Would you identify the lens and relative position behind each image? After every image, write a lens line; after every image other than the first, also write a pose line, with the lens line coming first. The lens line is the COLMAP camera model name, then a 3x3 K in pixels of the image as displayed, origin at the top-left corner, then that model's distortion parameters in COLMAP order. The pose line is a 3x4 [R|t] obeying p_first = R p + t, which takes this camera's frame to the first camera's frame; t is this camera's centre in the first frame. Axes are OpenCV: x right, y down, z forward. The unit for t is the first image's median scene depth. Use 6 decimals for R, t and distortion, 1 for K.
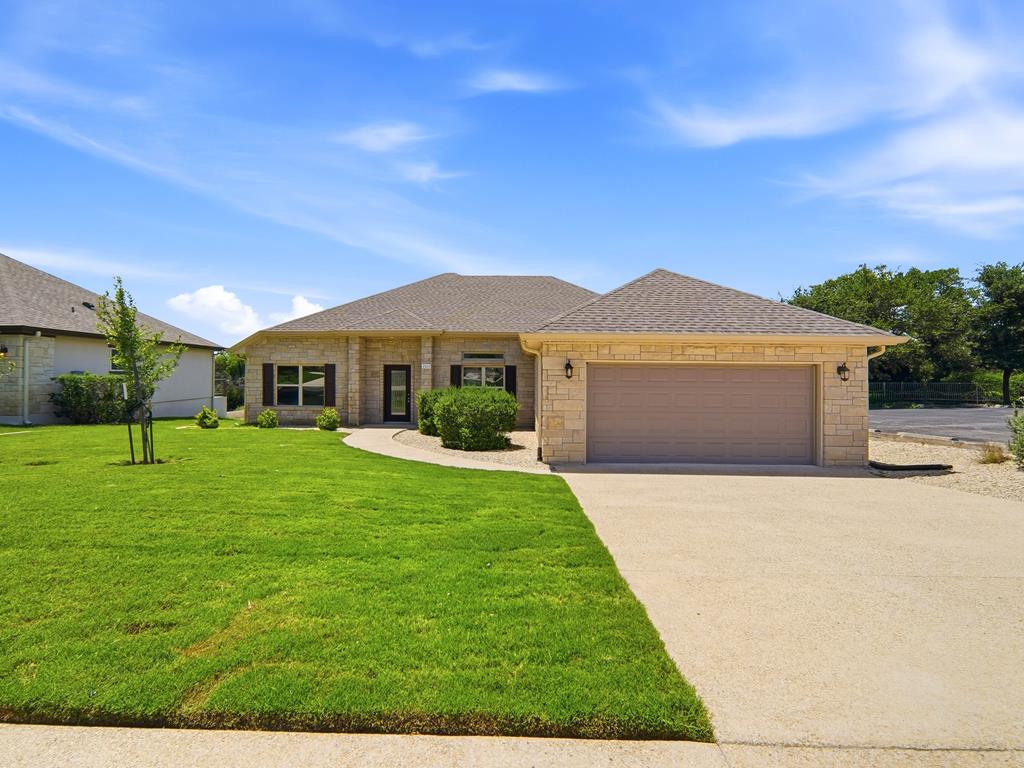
lens RADIAL K [[477.3, 0, 513.8], [0, 477.3, 385.8], [0, 0, 1]] dist [-0.022137, 0.002962]
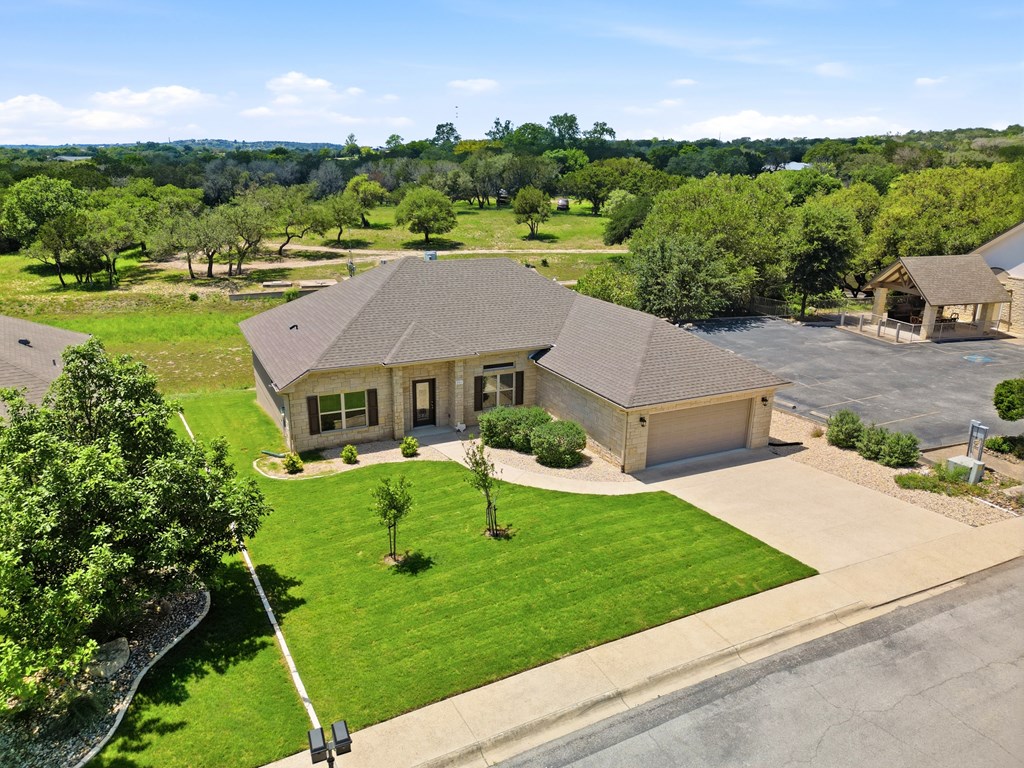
lens RADIAL K [[721.0, 0, 518.5], [0, 721.0, 391.5], [0, 0, 1]] dist [0.065526, -0.059386]
pose [[0.882717, -0.132791, 0.450752, -0.842249], [-0.000792, 0.958819, 0.284018, -0.513718], [-0.469905, -0.251065, 0.846260, -0.561817]]
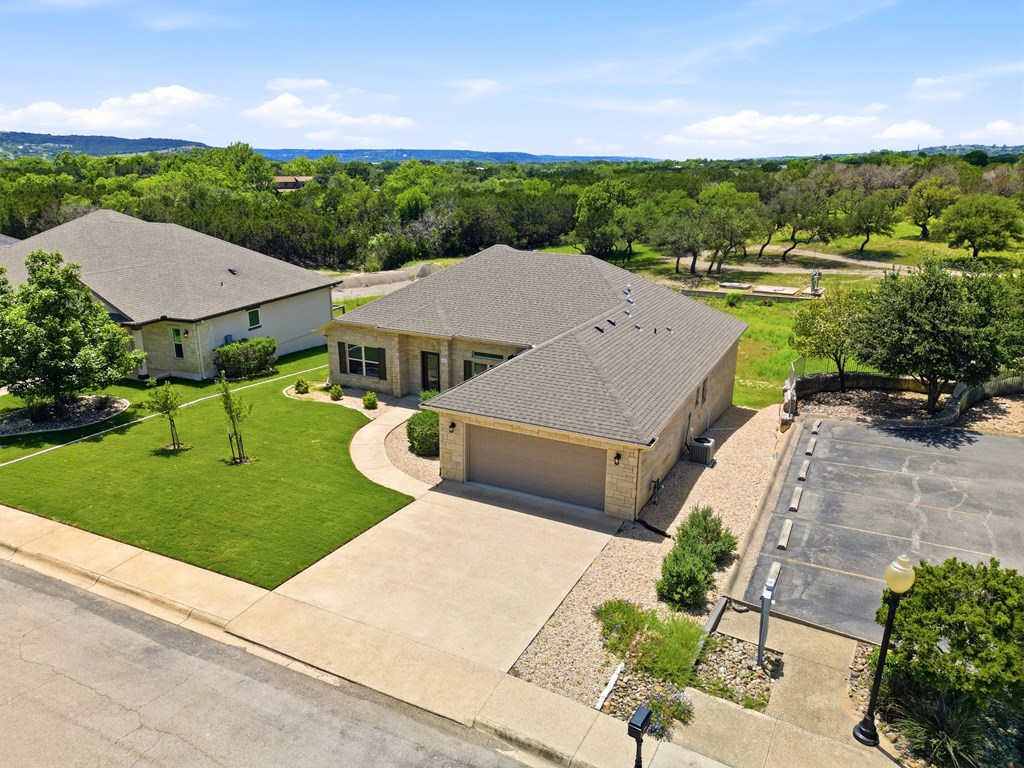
lens RADIAL K [[721.0, 0, 511.0], [0, 721.0, 400.2], [0, 0, 1]] dist [0.065526, -0.059386]
pose [[0.904816, 0.135177, -0.403776, 0.735410], [-0.013240, 0.956743, 0.290632, -0.483015], [0.425597, -0.257623, 0.867466, -0.574578]]
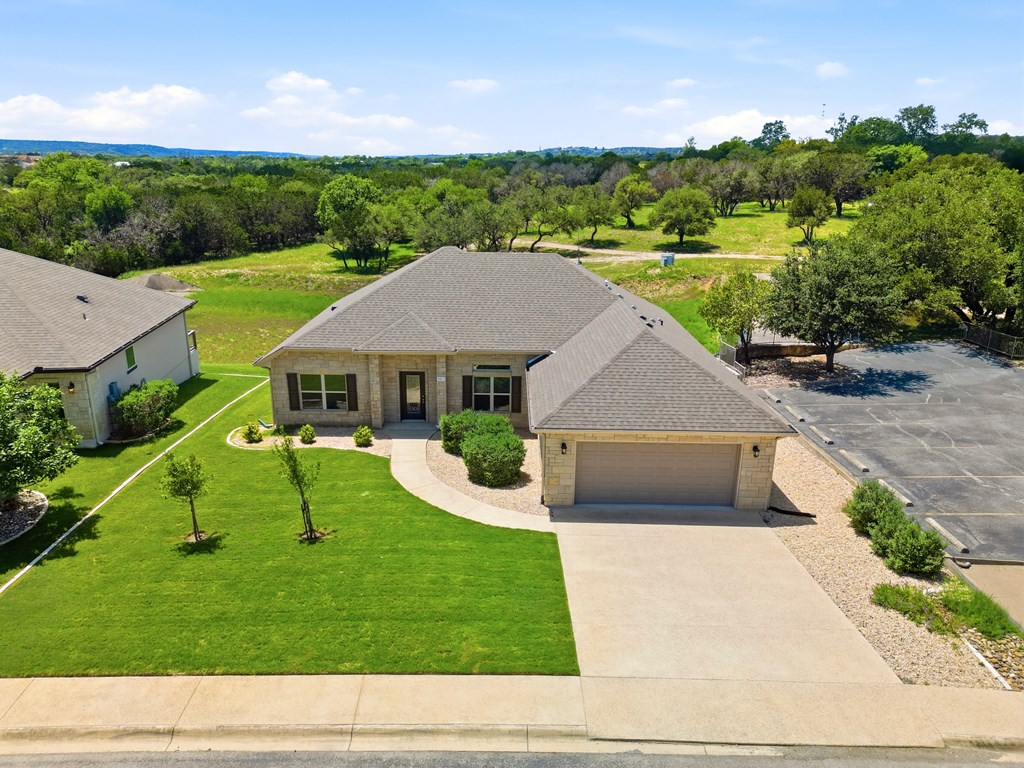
lens RADIAL K [[721.0, 0, 515.5], [0, 721.0, 393.5], [0, 0, 1]] dist [0.065526, -0.059386]
pose [[0.999723, -0.000669, 0.023544, -0.048916], [-0.006009, 0.959280, 0.282394, -0.476408], [-0.022774, -0.282457, 0.959010, -0.614548]]
